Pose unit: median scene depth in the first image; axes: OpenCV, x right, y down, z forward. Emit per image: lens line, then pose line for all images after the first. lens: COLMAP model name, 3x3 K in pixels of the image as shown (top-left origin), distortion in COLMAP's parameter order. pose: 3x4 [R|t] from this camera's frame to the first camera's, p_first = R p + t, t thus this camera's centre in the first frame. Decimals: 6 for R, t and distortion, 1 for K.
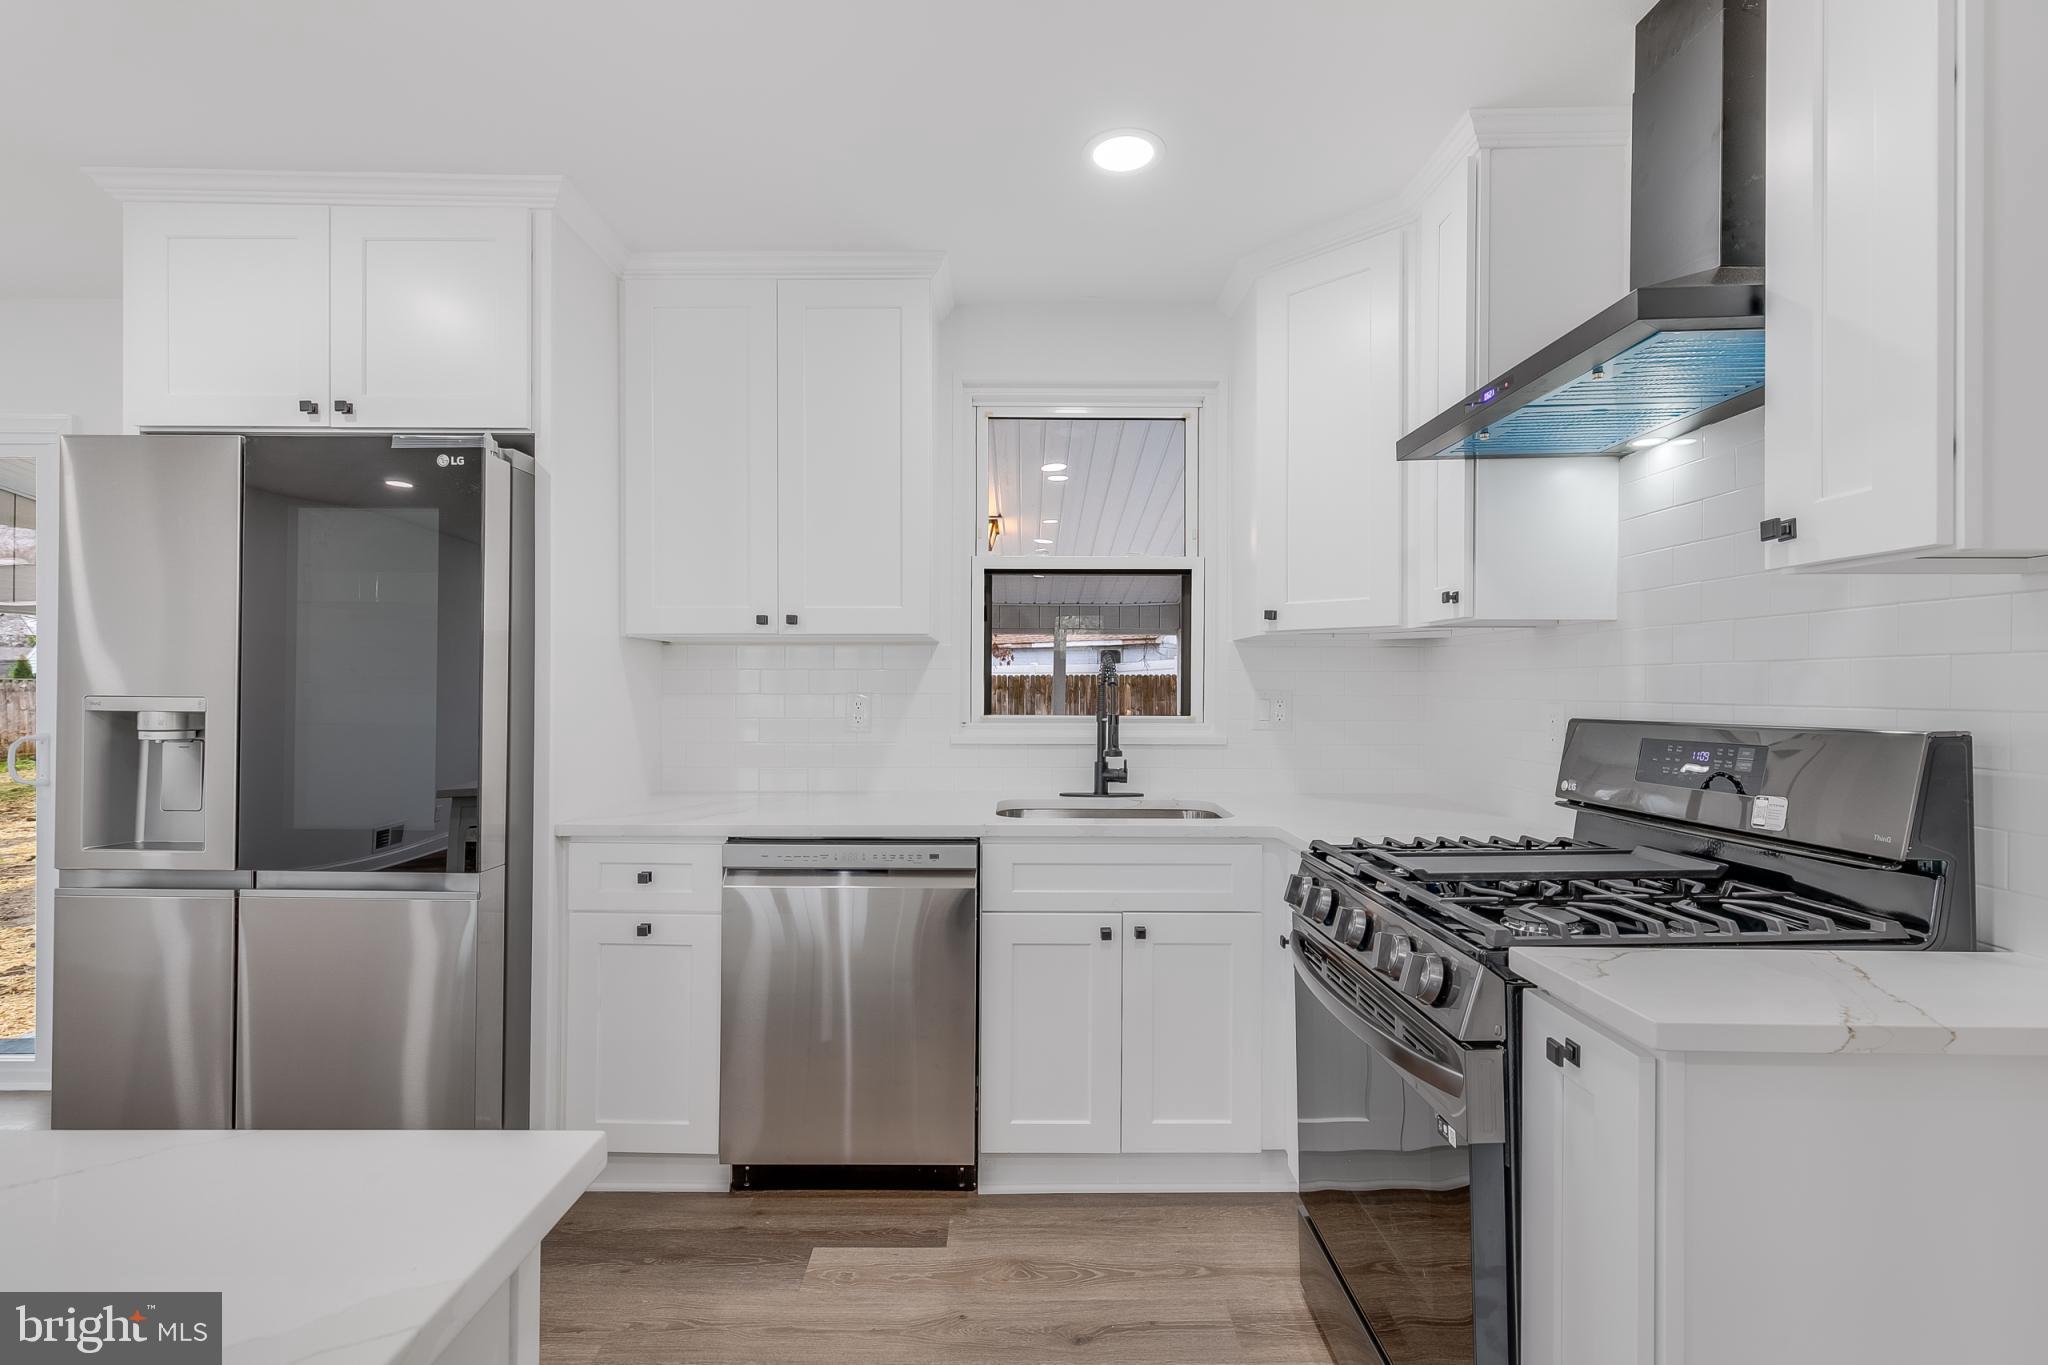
lens RADIAL K [[924.5, 0, 1021.6], [0, 924.5, 685.1], [0, 0, 1]] dist [0.007767, -0.000929]
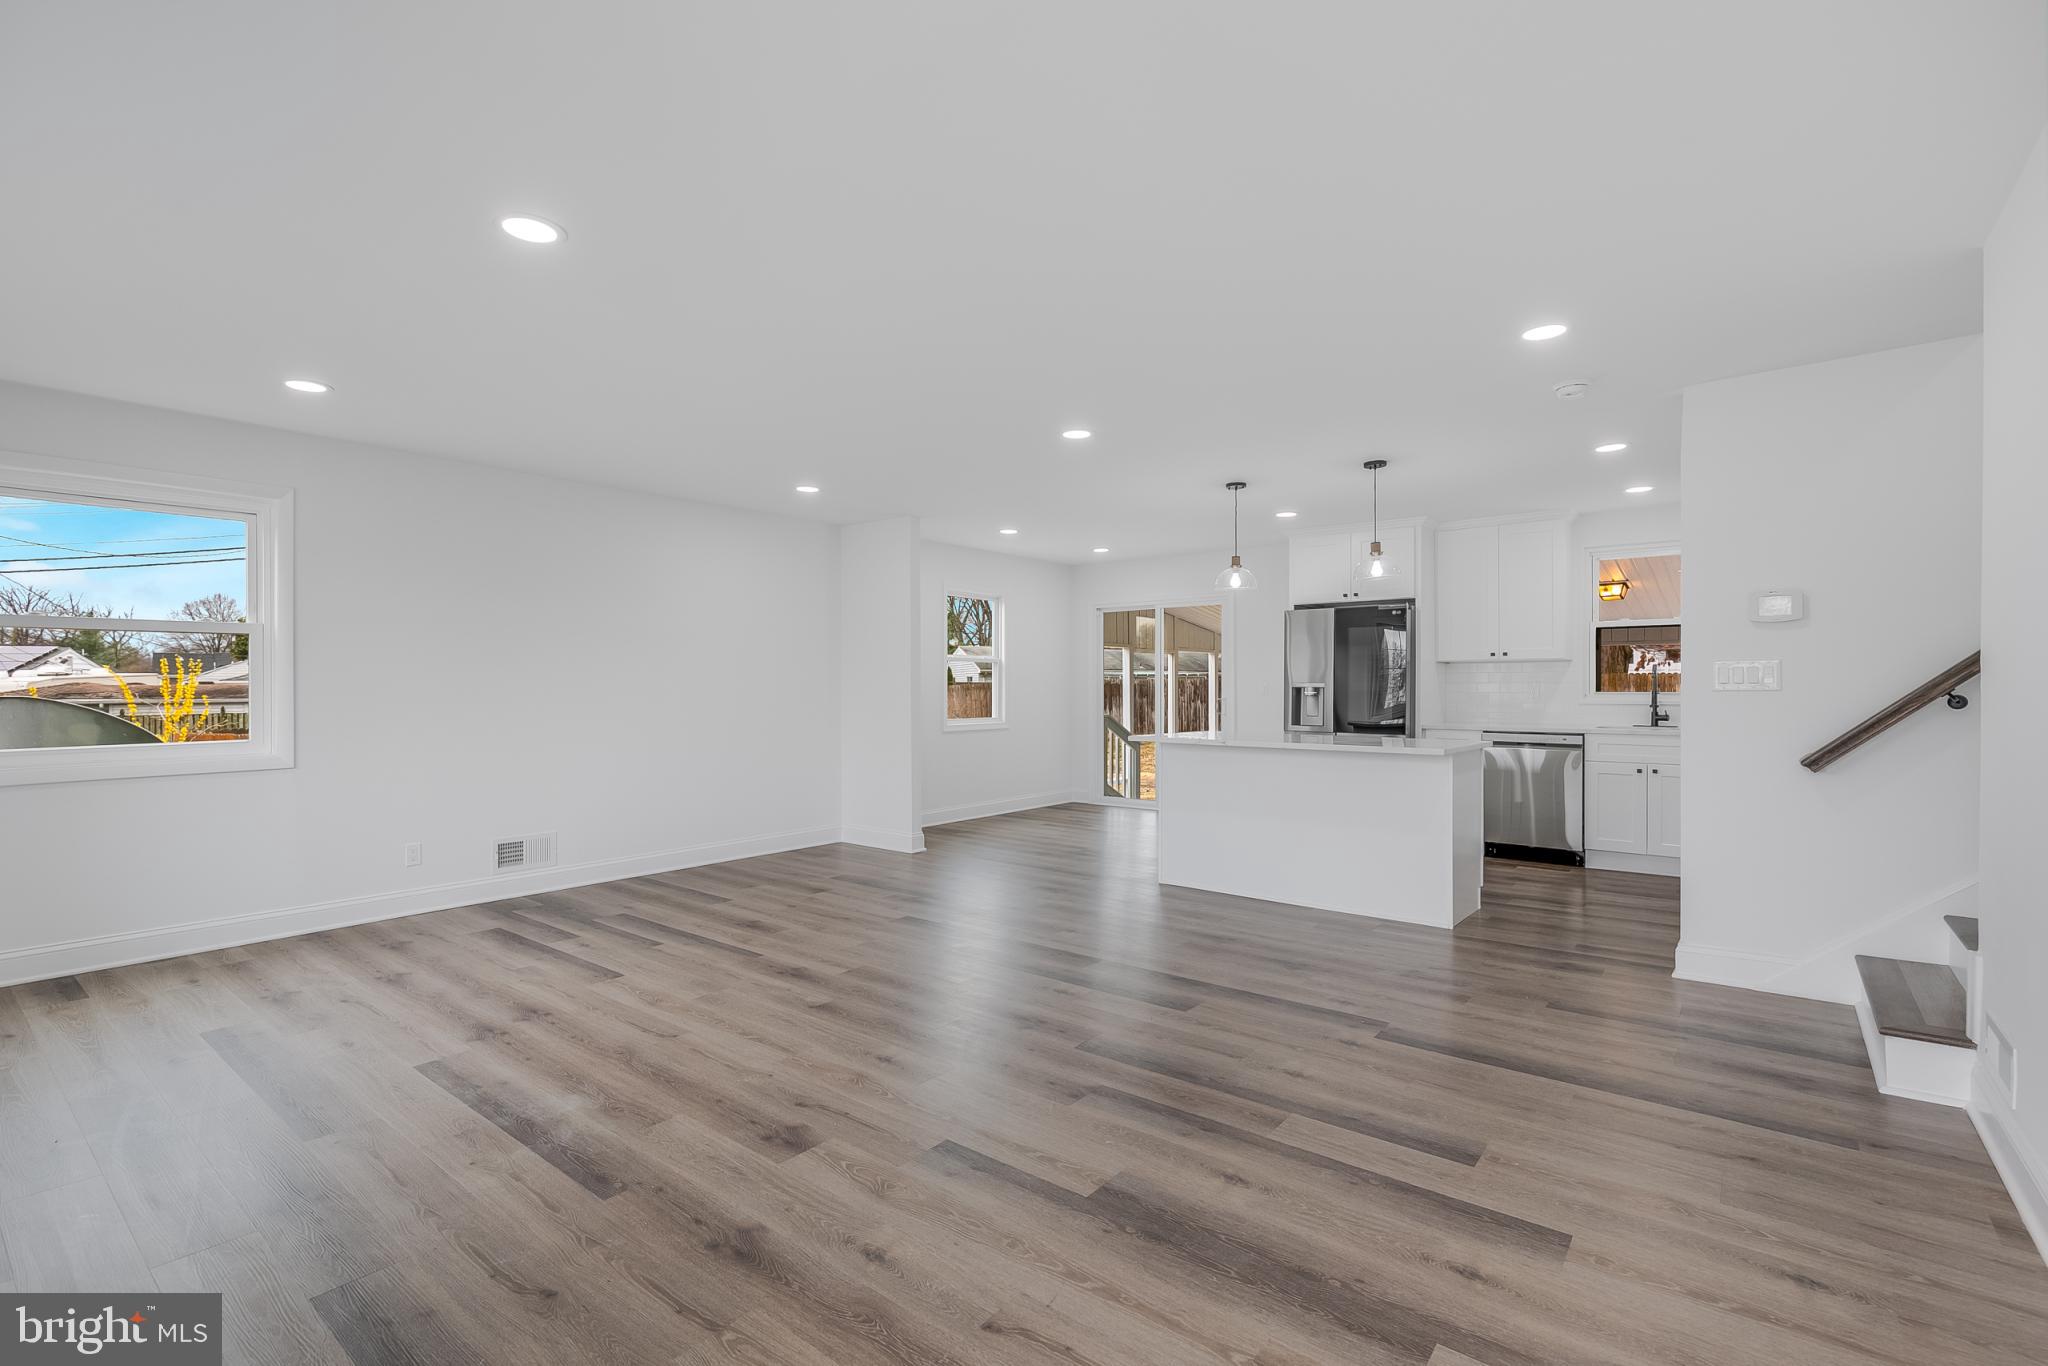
lens RADIAL K [[924.5, 0, 1021.6], [0, 924.5, 685.6], [0, 0, 1]] dist [0.007767, -0.000929]
pose [[0.776345, -0.003361, -0.630299, 0.435289], [0.003679, 0.999993, -0.000801, 0.020995], [0.630297, -0.001697, 0.776352, -2.418789]]
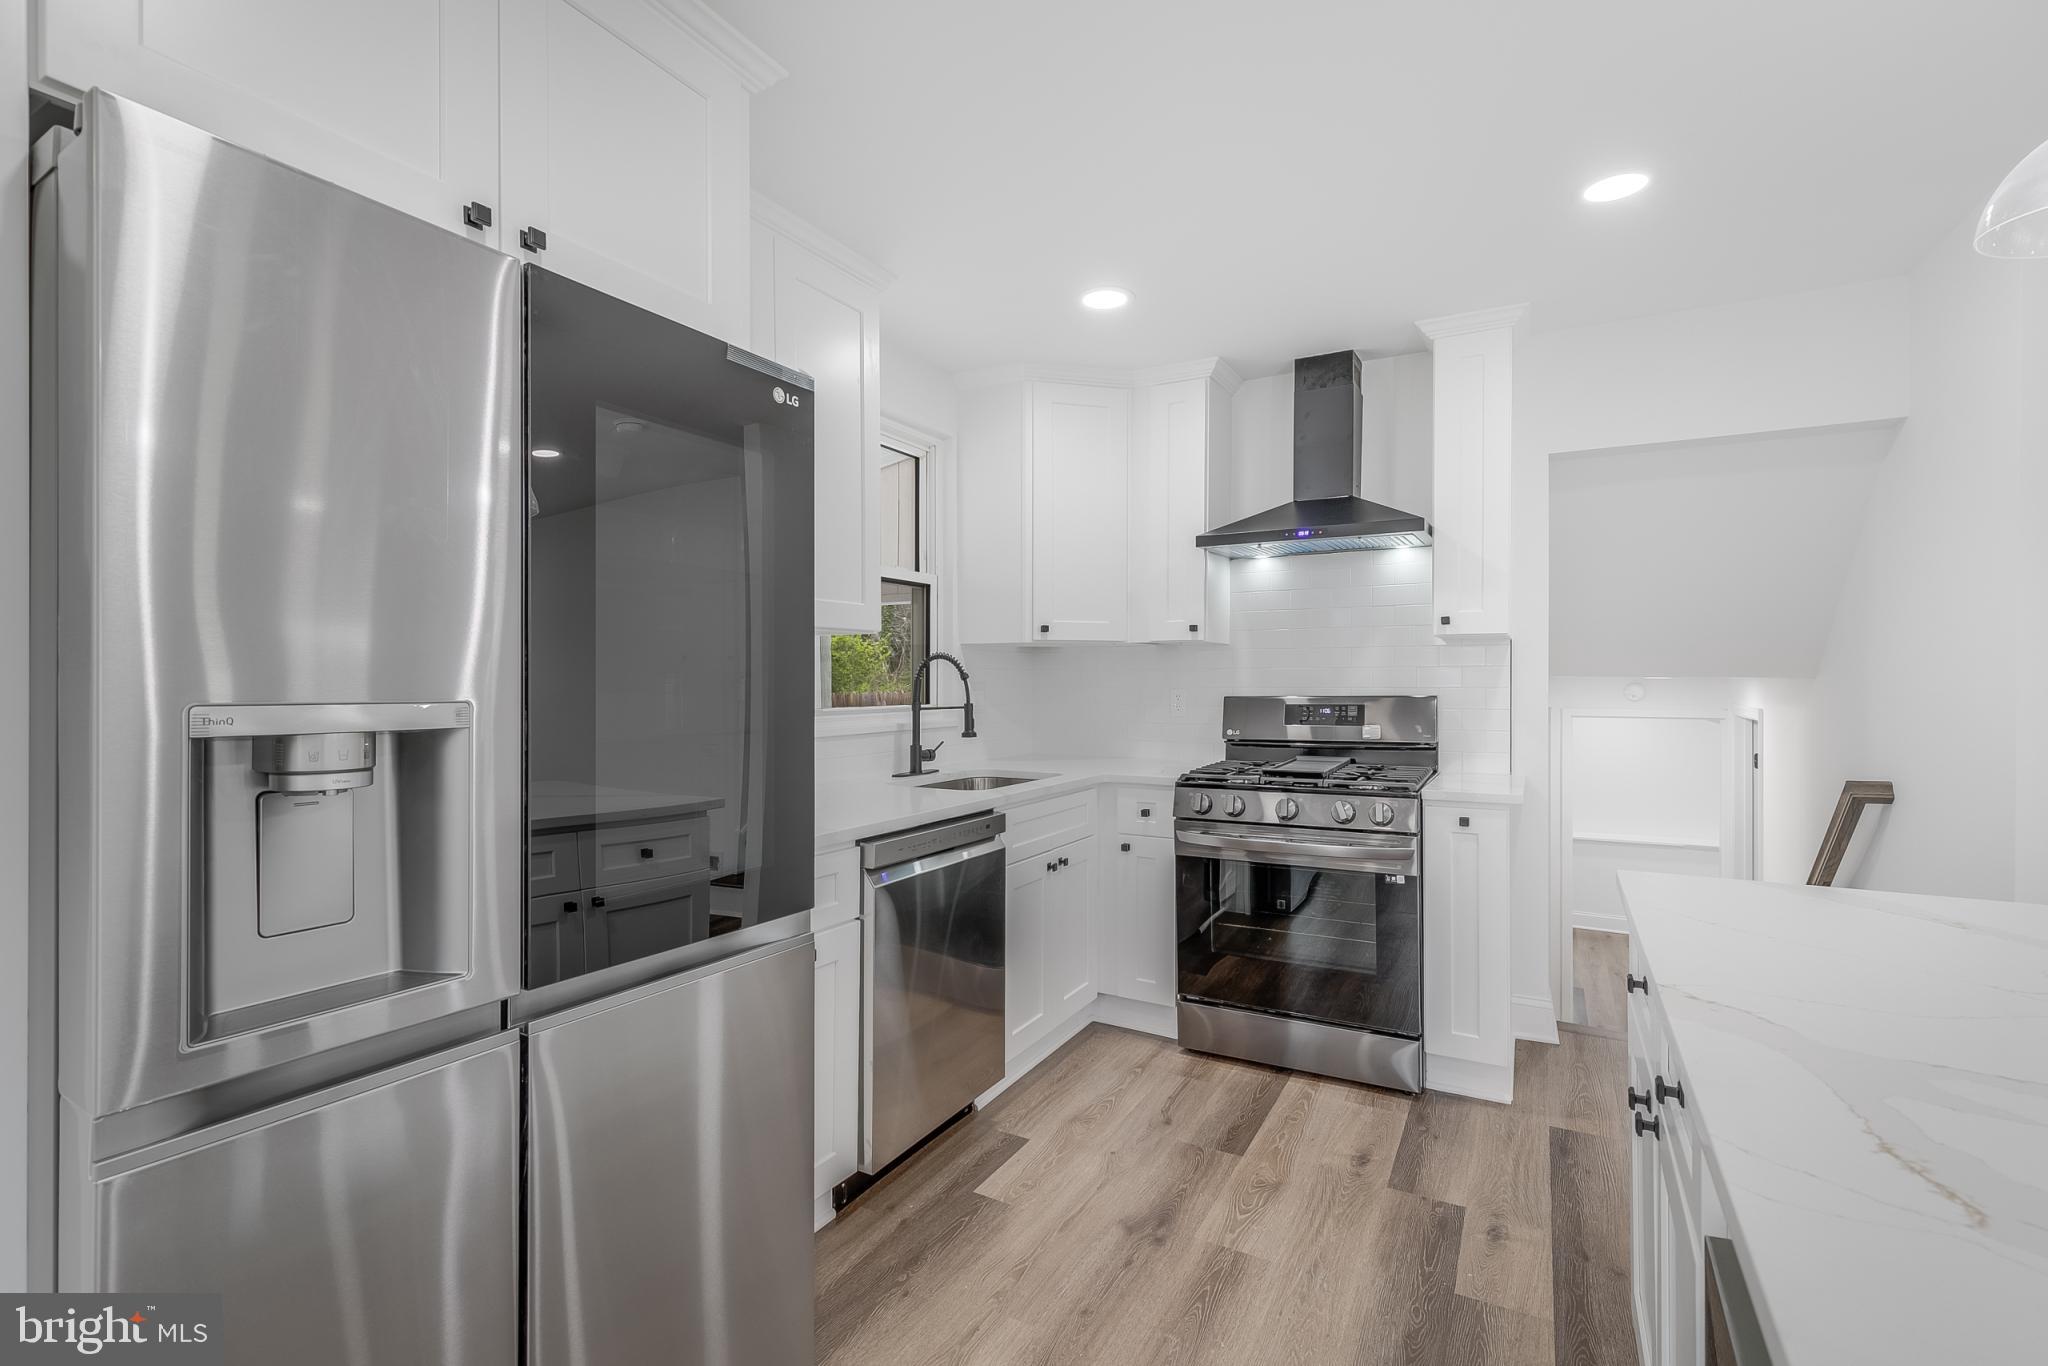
lens RADIAL K [[924.5, 0, 1021.6], [0, 924.5, 685.6], [0, 0, 1]] dist [0.007767, -0.000929]
pose [[0.492501, -0.008046, 0.870275, -1.186741], [0.001449, 0.999963, 0.008425, -0.001983], [-0.870311, -0.002888, 0.492495, 0.425950]]
